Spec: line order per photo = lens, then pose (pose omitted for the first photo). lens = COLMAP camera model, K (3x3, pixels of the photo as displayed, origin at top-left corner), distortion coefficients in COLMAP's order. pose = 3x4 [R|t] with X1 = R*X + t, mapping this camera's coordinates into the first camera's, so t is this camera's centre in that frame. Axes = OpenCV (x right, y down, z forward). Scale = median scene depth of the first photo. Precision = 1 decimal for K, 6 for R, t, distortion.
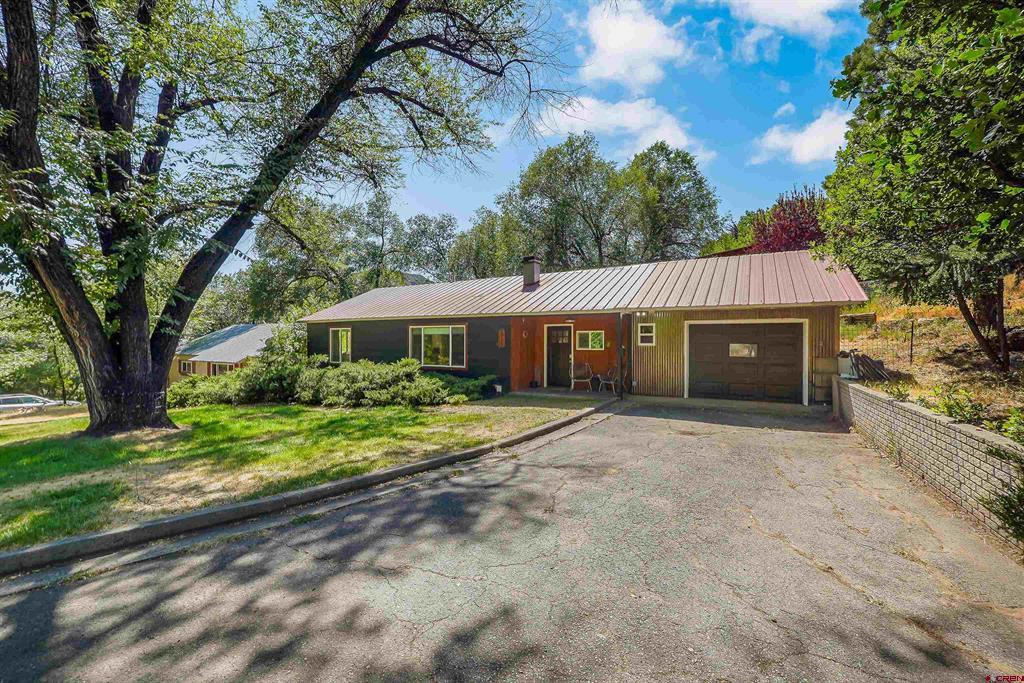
lens RADIAL K [[442.5, 0, 490.1], [0, 442.5, 340.9], [0, 0, 1]] dist [-0.005205, -0.000043]
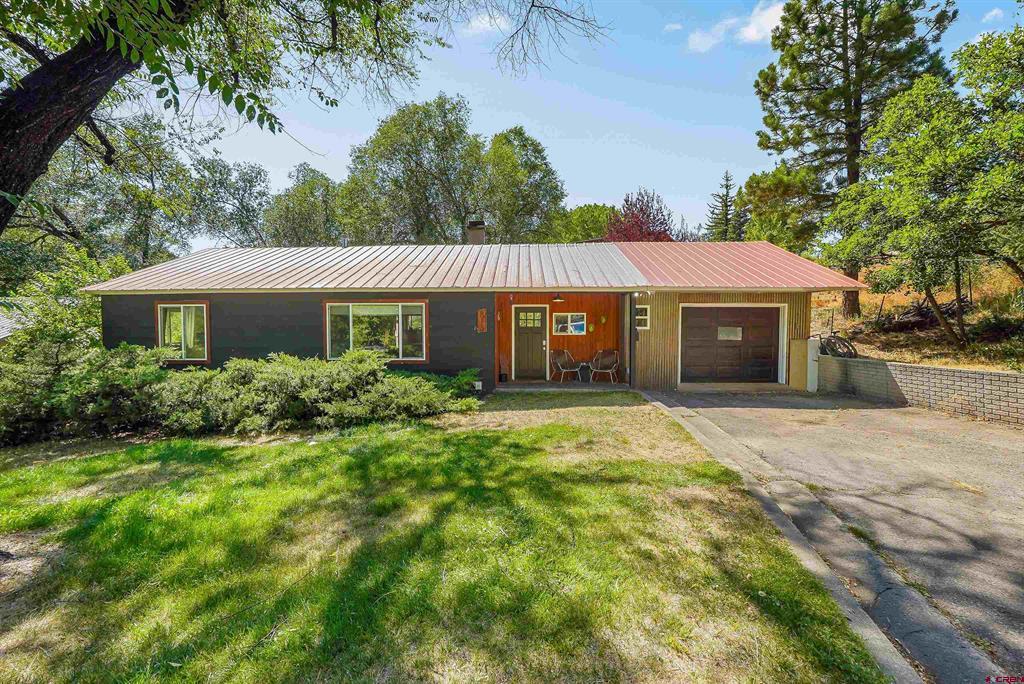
lens RADIAL K [[455.4, 0, 512.6], [0, 455.4, 340.5], [0, 0, 1]] dist [-0.000812, 0.001497]
pose [[0.877332, -0.014914, 0.479652, -0.301351], [0.002649, 0.999652, 0.026238, 0.007185], [-0.479876, -0.021749, 0.877067, 0.260875]]
